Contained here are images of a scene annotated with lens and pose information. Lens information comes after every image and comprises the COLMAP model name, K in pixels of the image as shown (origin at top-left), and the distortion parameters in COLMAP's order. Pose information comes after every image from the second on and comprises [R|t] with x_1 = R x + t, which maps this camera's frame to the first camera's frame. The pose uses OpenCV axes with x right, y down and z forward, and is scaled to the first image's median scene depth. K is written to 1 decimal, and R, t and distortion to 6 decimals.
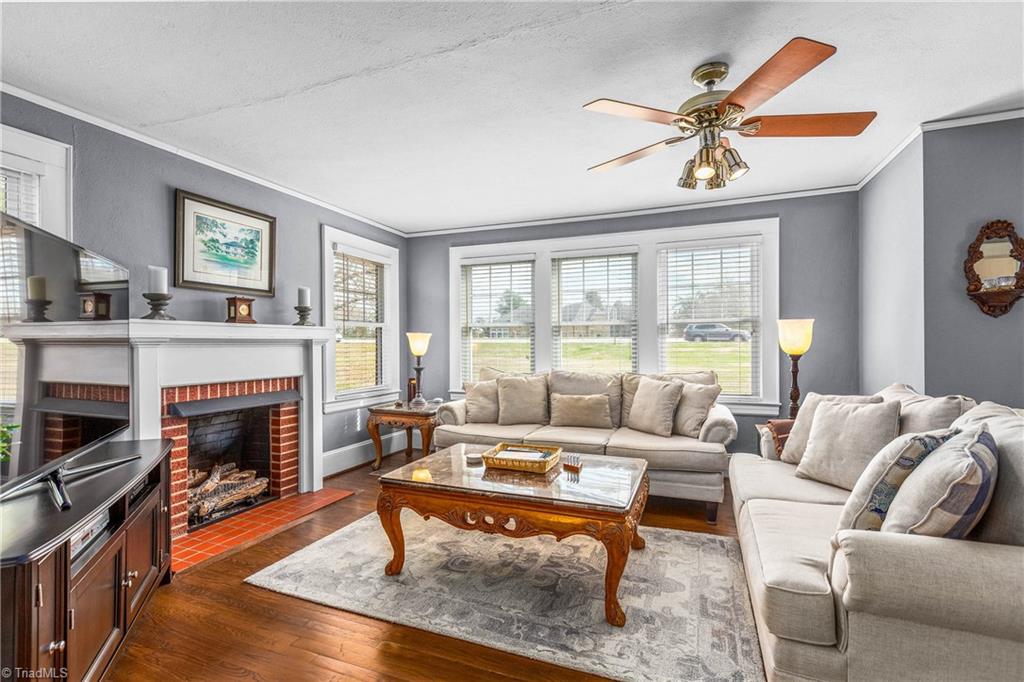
lens RADIAL K [[472.5, 0, 512.9], [0, 472.5, 344.0], [0, 0, 1]] dist [0.001306, -0.000002]
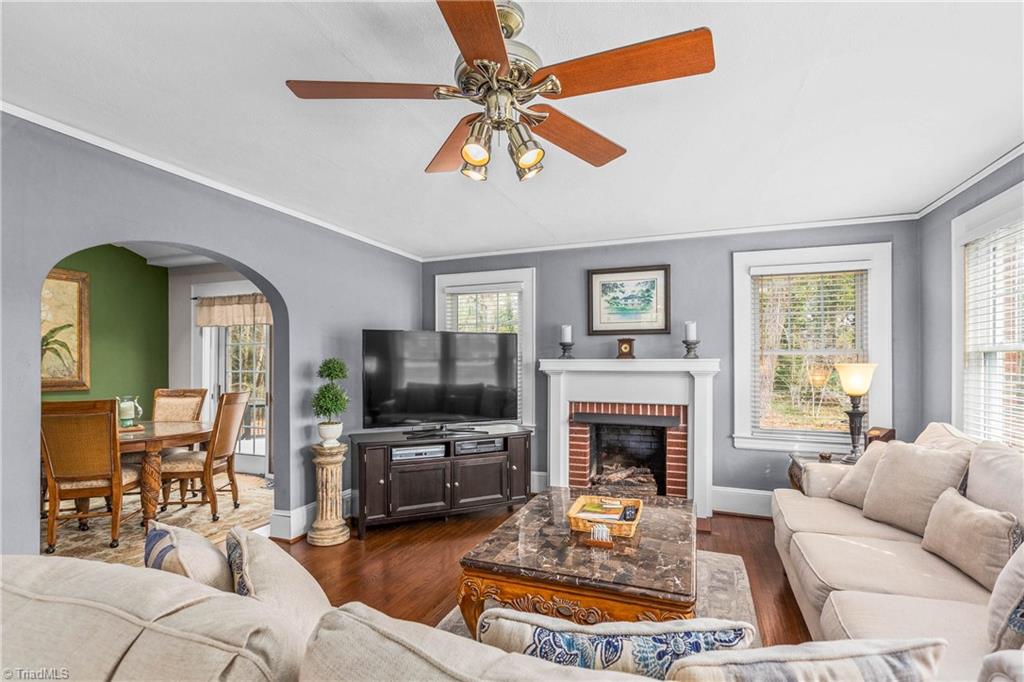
lens RADIAL K [[473.6, 0, 504.1], [0, 473.6, 361.2], [0, 0, 1]] dist [-0.005628, -0.001068]
pose [[0.001248, -0.000414, -0.999999, 0.690833], [-0.002110, 0.999998, -0.000417, -0.033761], [0.999997, 0.002111, 0.001247, 0.640895]]
